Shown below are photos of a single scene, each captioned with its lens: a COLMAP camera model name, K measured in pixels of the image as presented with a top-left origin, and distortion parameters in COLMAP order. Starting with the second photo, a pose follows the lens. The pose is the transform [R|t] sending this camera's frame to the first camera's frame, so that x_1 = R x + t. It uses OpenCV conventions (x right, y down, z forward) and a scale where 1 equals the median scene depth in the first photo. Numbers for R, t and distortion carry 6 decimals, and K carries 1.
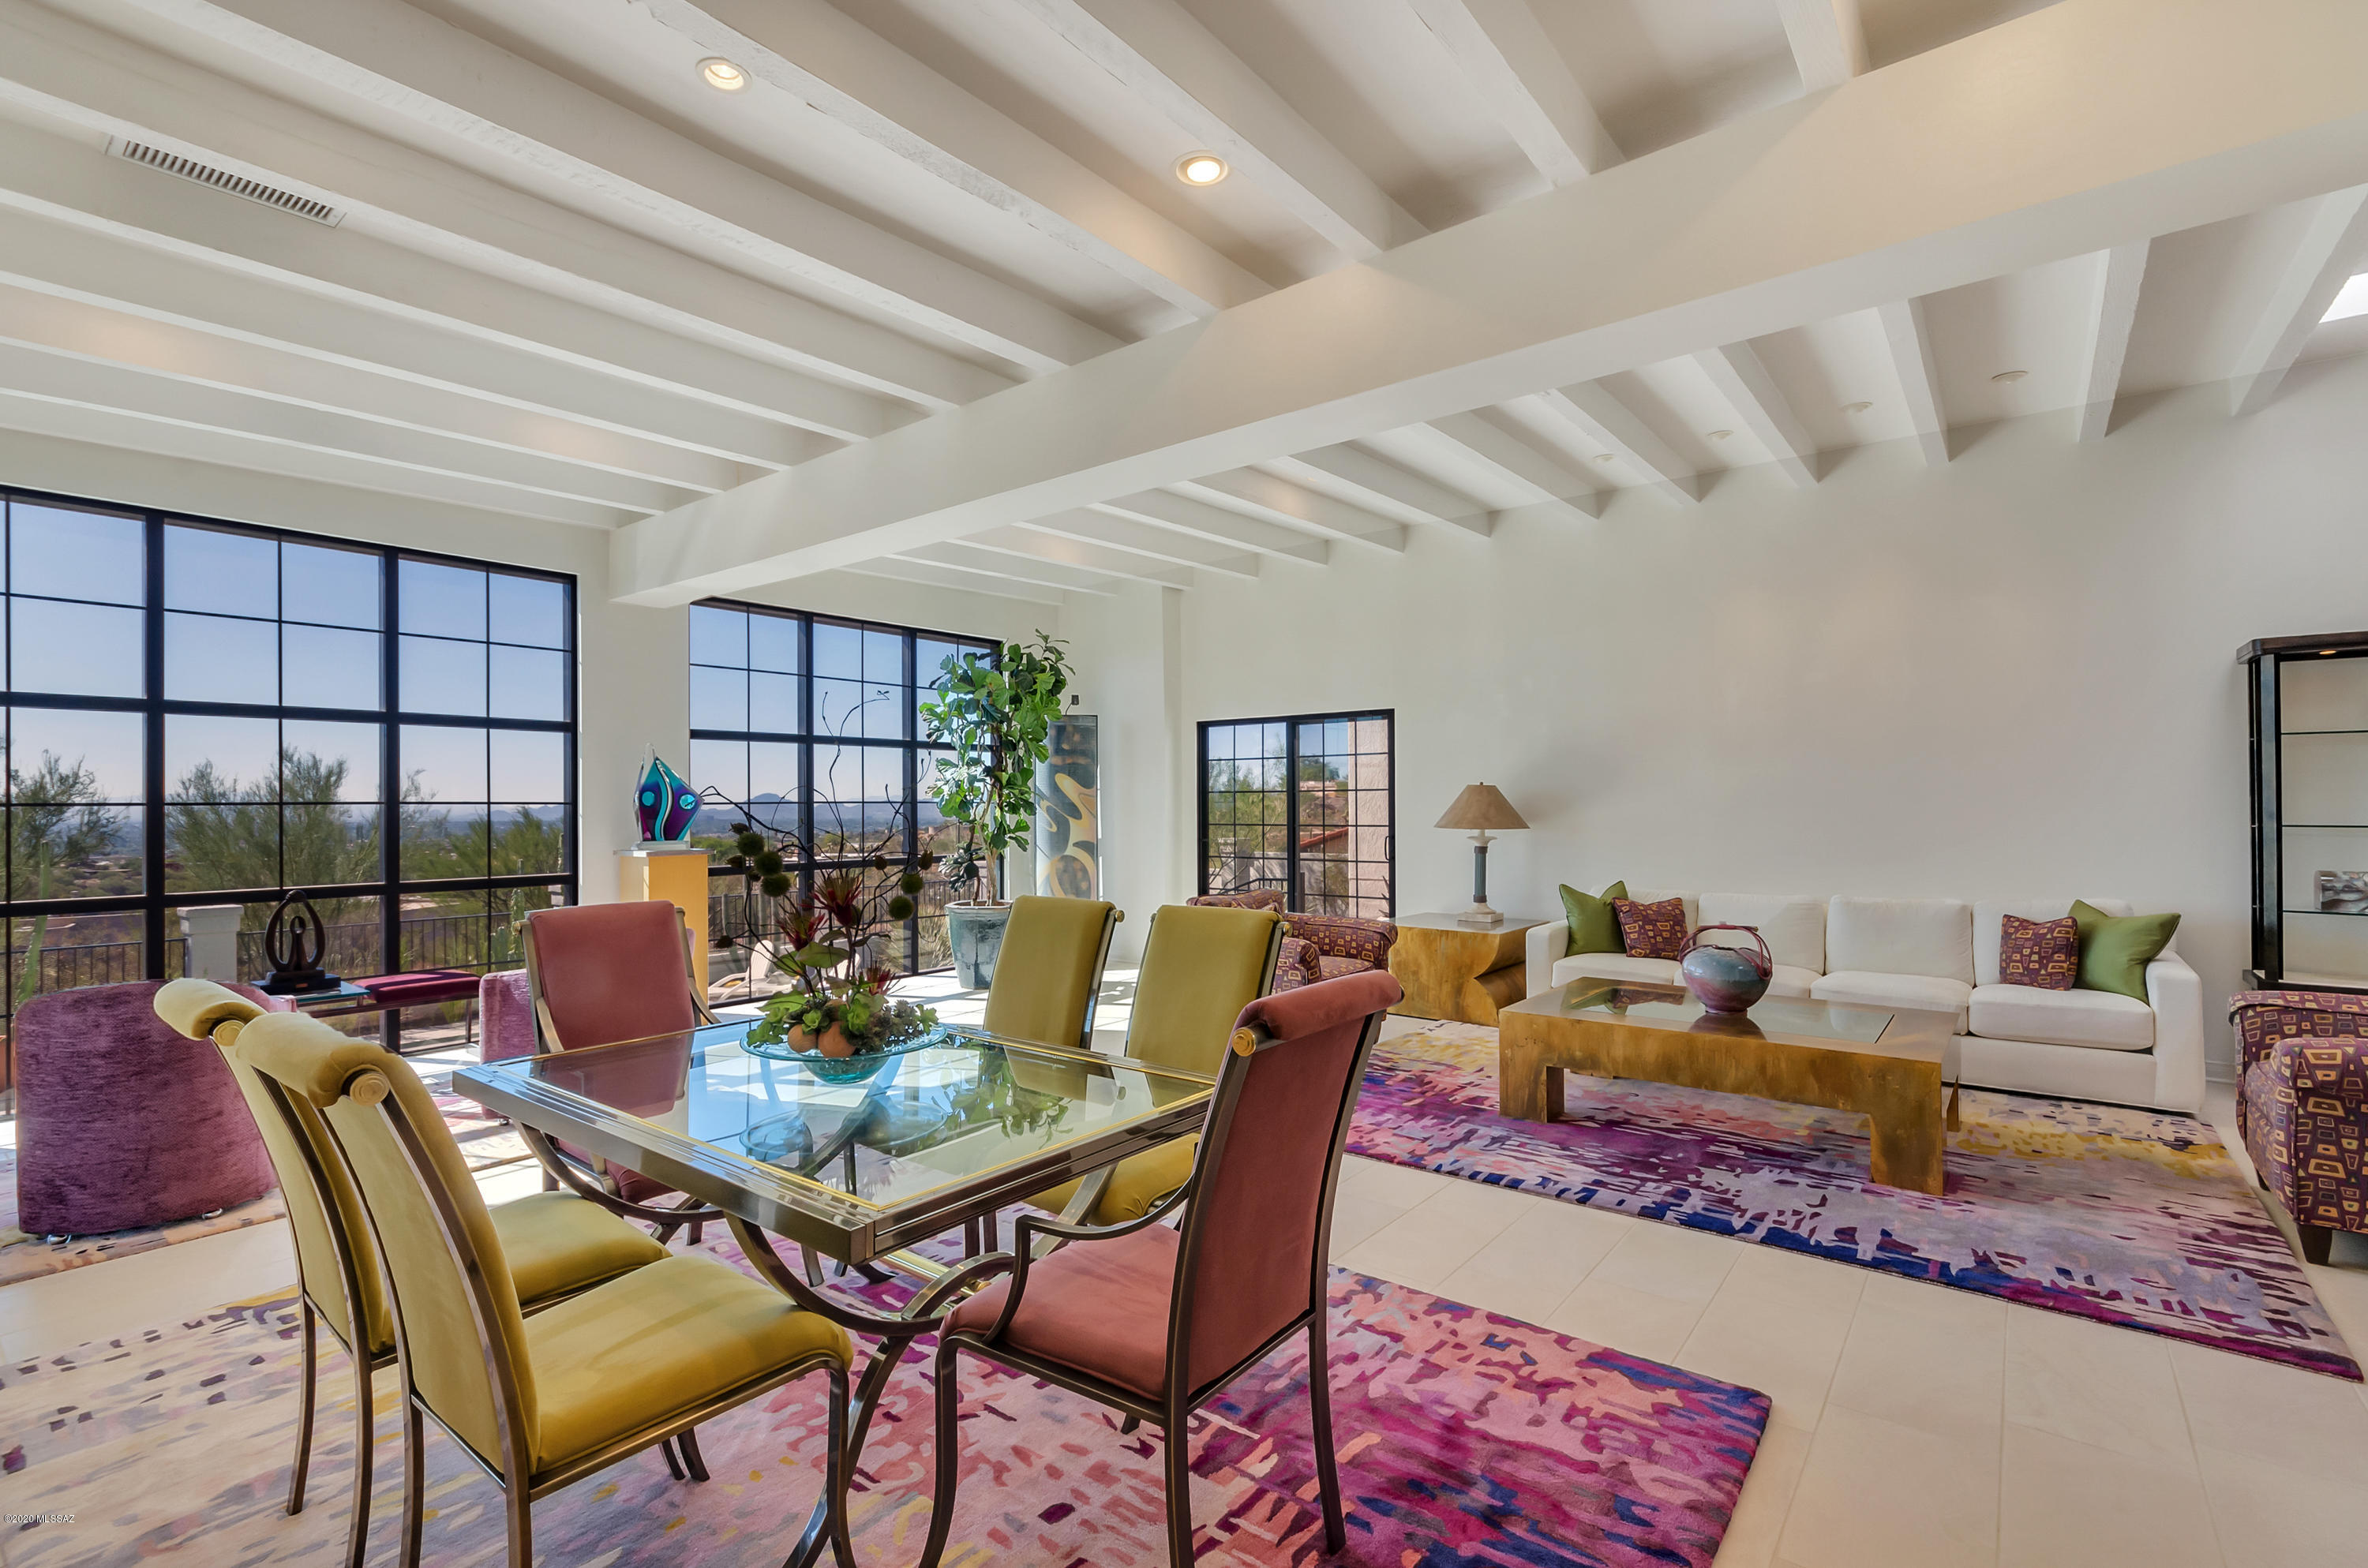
lens RADIAL K [[1052.1, 0, 1178.7], [0, 1052.1, 807.7], [0, 0, 1]] dist [-0.005174, 0.000744]
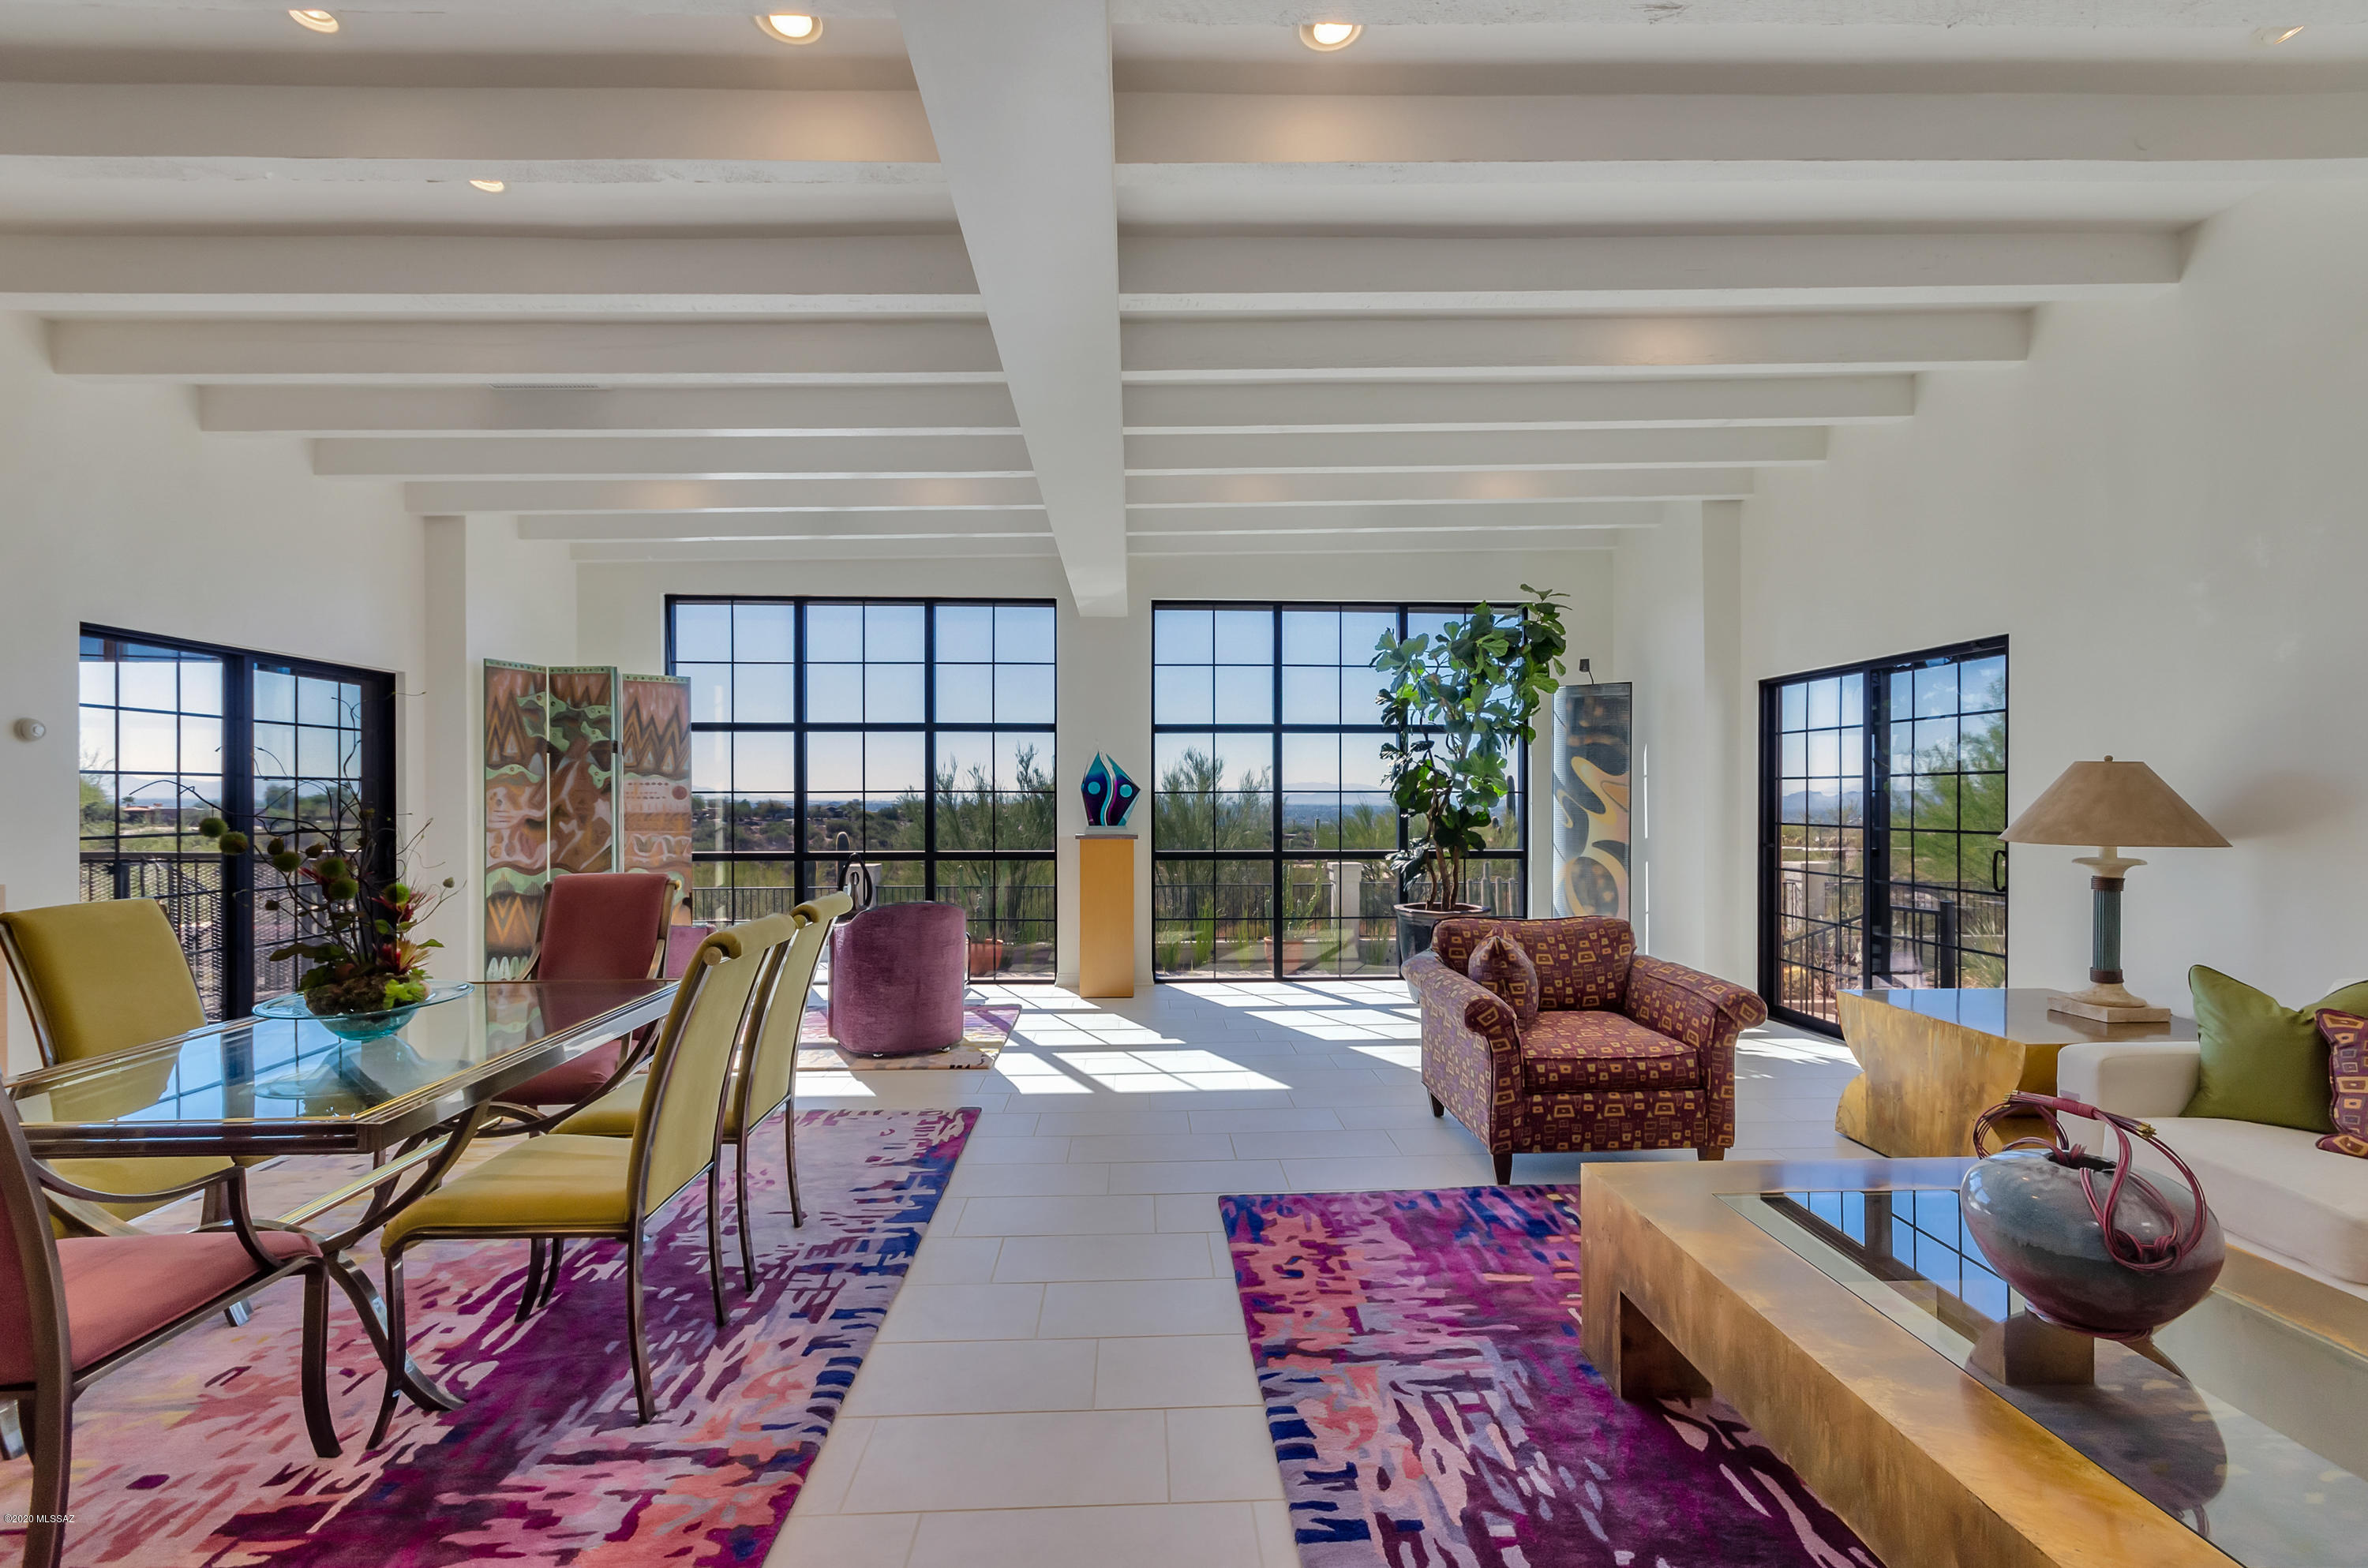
lens RADIAL K [[1052.1, 0, 1197.4], [0, 1052.1, 803.3], [0, 0, 1]] dist [-0.005174, 0.000744]
pose [[0.663895, 0.010041, -0.747758, 0.377768], [-0.005177, 0.999948, 0.008831, -0.002834], [0.747808, -0.001992, 0.663912, 0.305126]]
